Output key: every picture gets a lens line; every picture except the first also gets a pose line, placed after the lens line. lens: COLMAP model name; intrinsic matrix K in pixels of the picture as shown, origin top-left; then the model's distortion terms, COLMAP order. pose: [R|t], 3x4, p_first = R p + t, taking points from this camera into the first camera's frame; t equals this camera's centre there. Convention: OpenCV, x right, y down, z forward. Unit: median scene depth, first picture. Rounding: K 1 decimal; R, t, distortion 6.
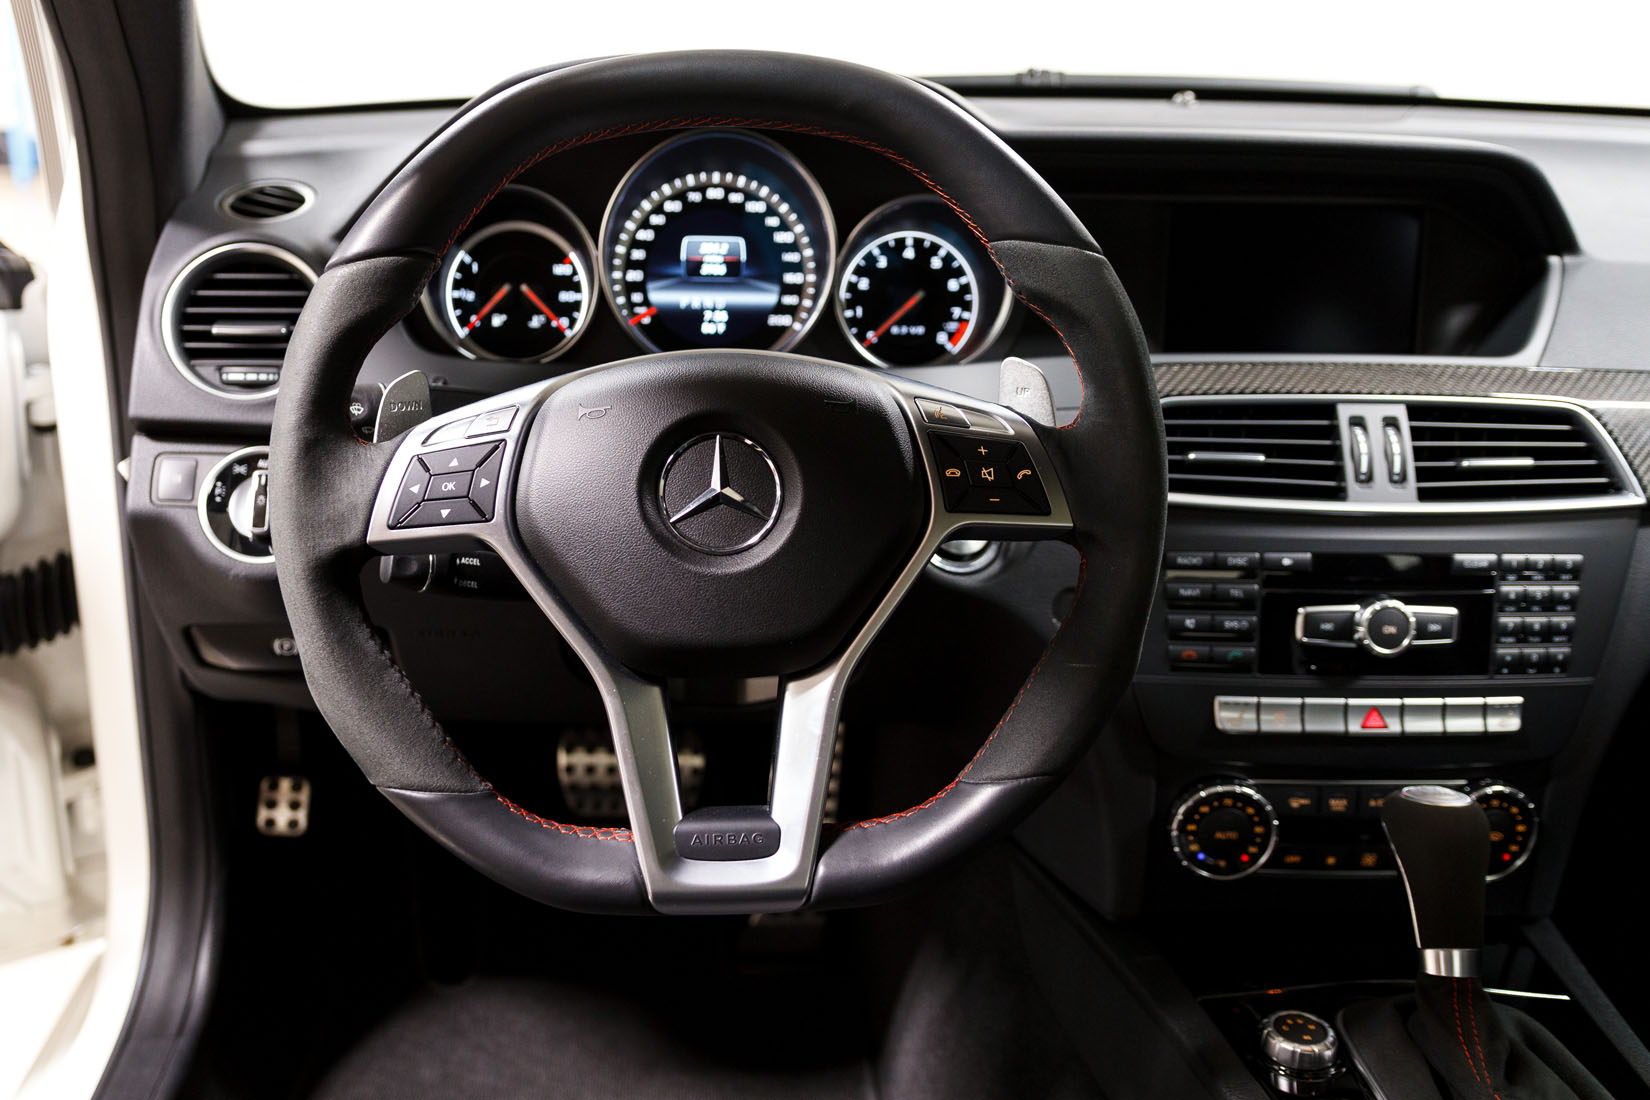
lens RADIAL K [[1495.4, 0, 720.1], [0, 1495.4, 525.2], [0, 0, 1]] dist [-0.000888, 0.020333]
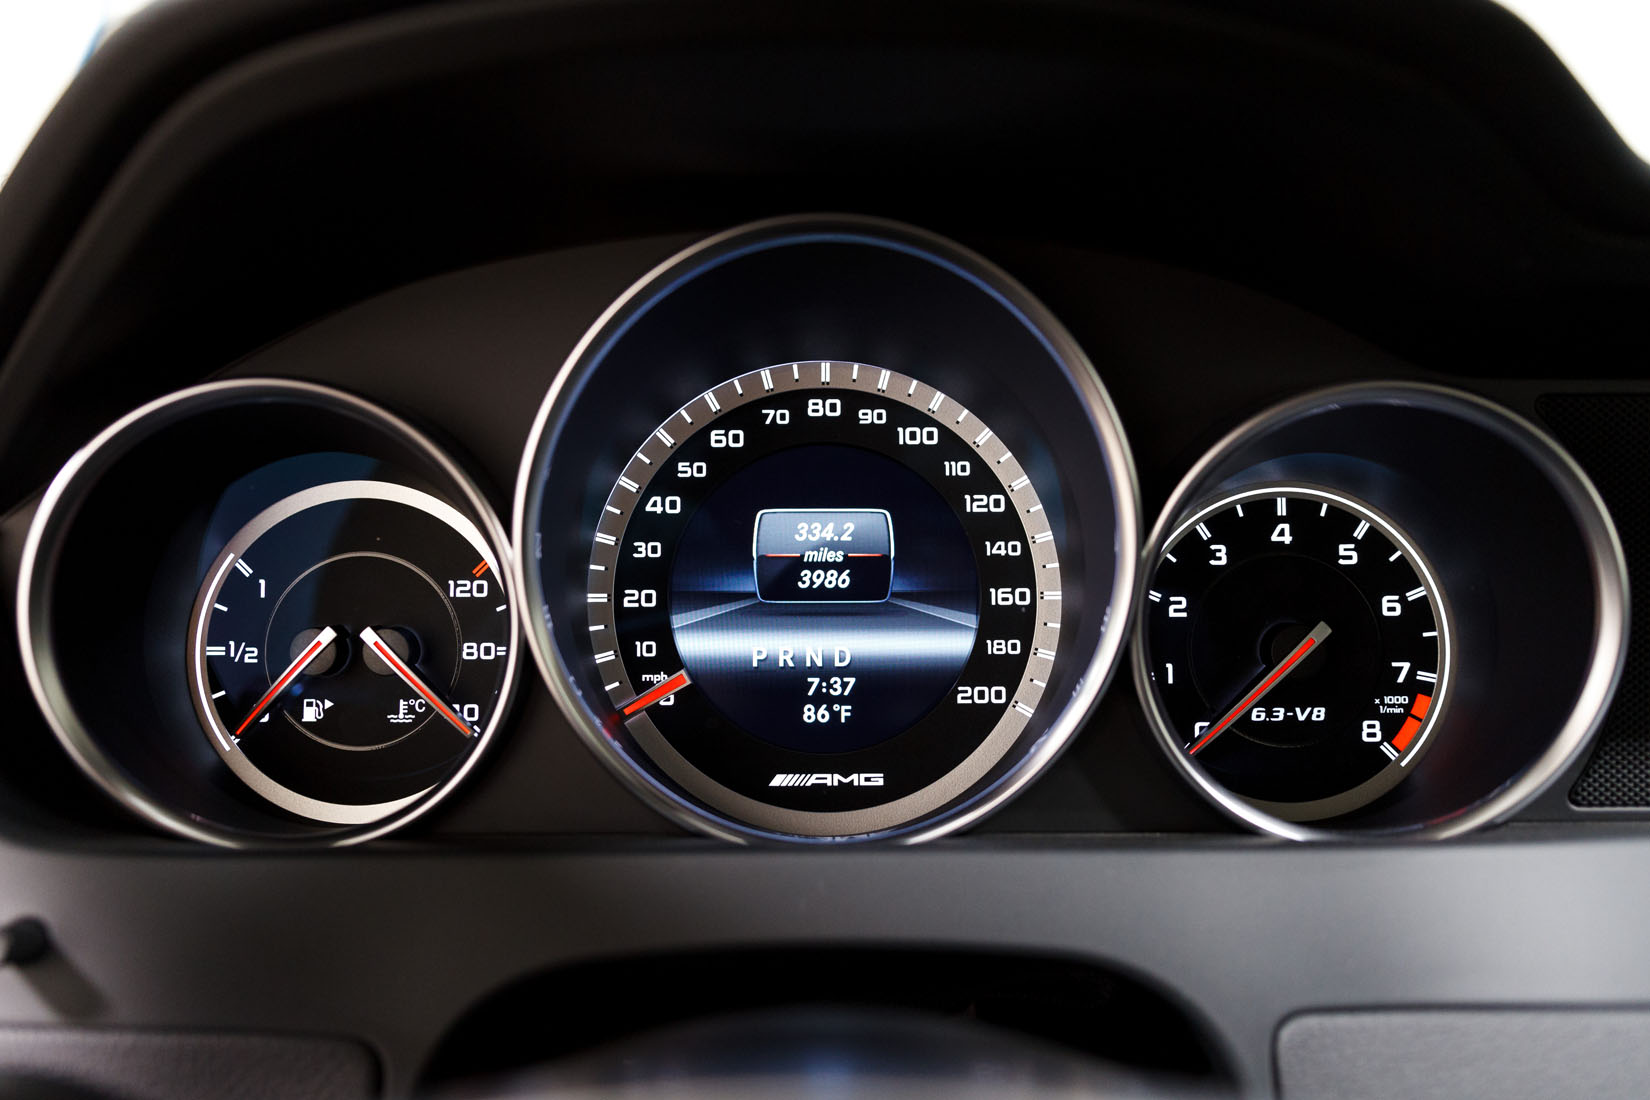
lens RADIAL K [[1347.3, 0, 801.3], [0, 1347.3, 549.5], [0, 0, 1]] dist [-0.002451, 0.004729]
pose [[0.999662, -0.020200, -0.016390, -0.004589], [0.016880, 0.983129, -0.182132, -0.118898], [0.019793, 0.181794, 0.983137, 0.671528]]
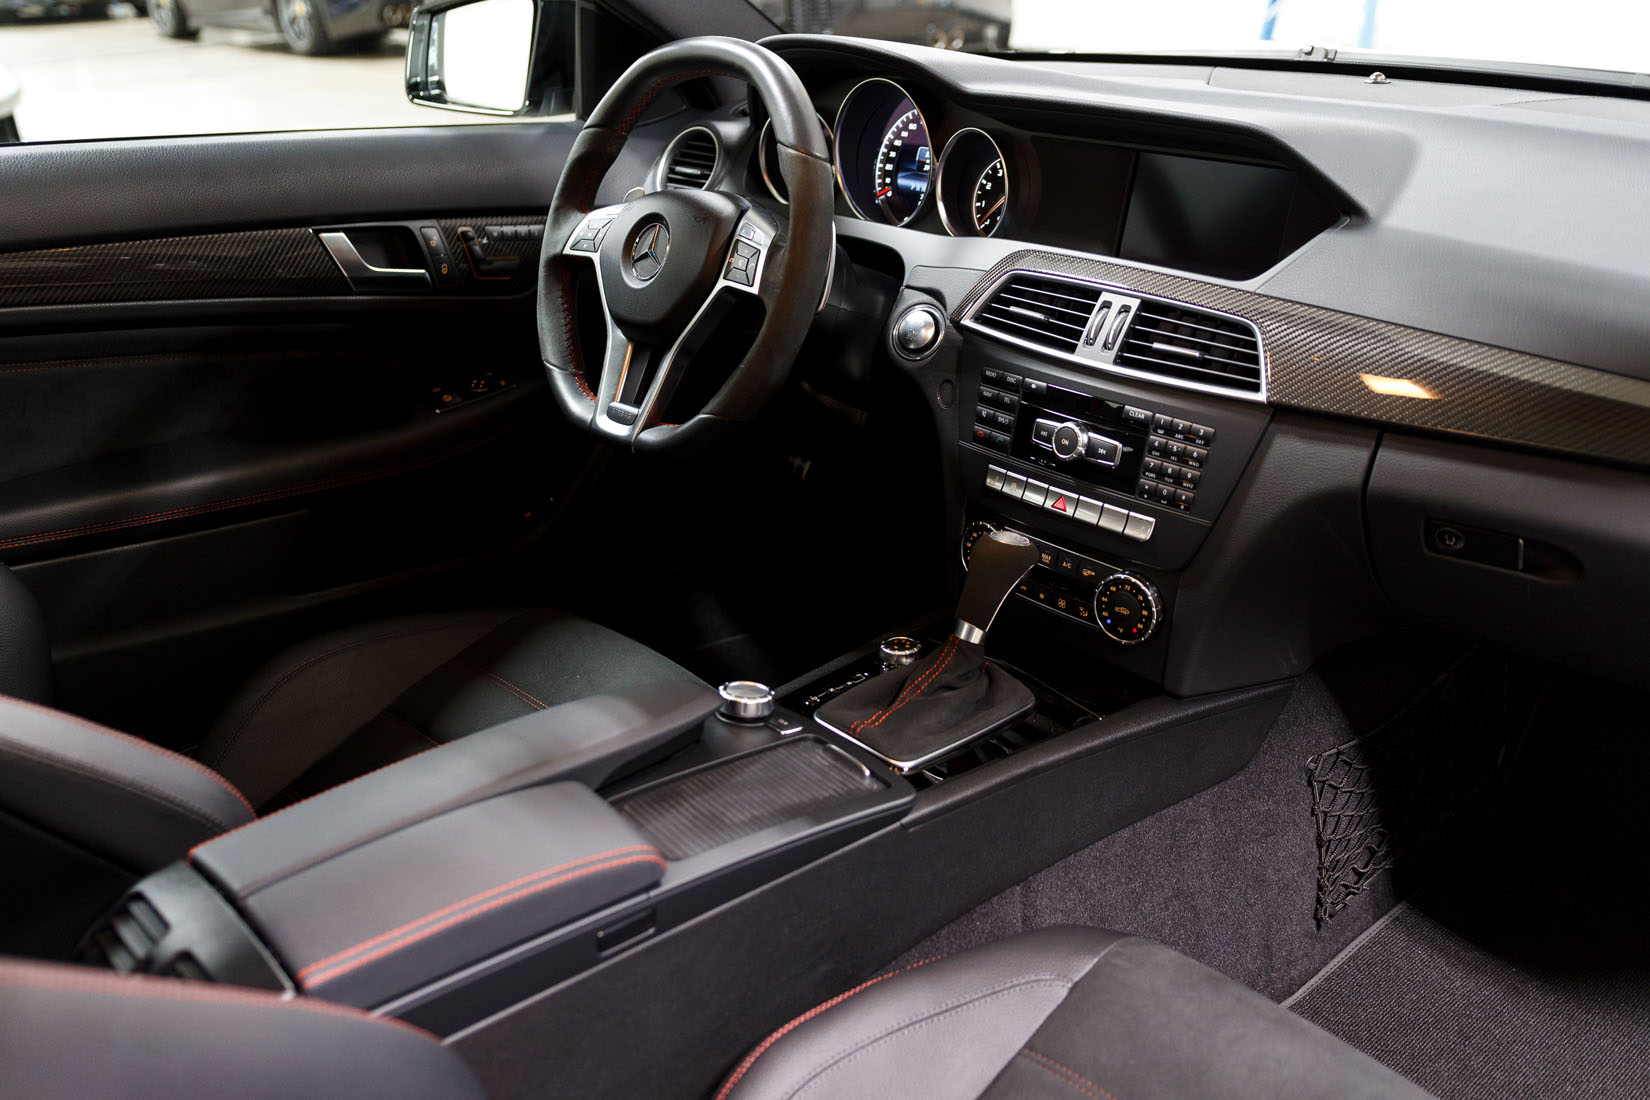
lens RADIAL K [[1347.3, 0, 801.3], [0, 1347.3, 549.5], [0, 0, 1]] dist [-0.002451, 0.004729]
pose [[0.653885, 0.293088, -0.697520, 1.159865], [-0.230336, 0.955274, 0.185466, -0.015404], [0.720680, 0.039390, 0.692148, -0.111226]]
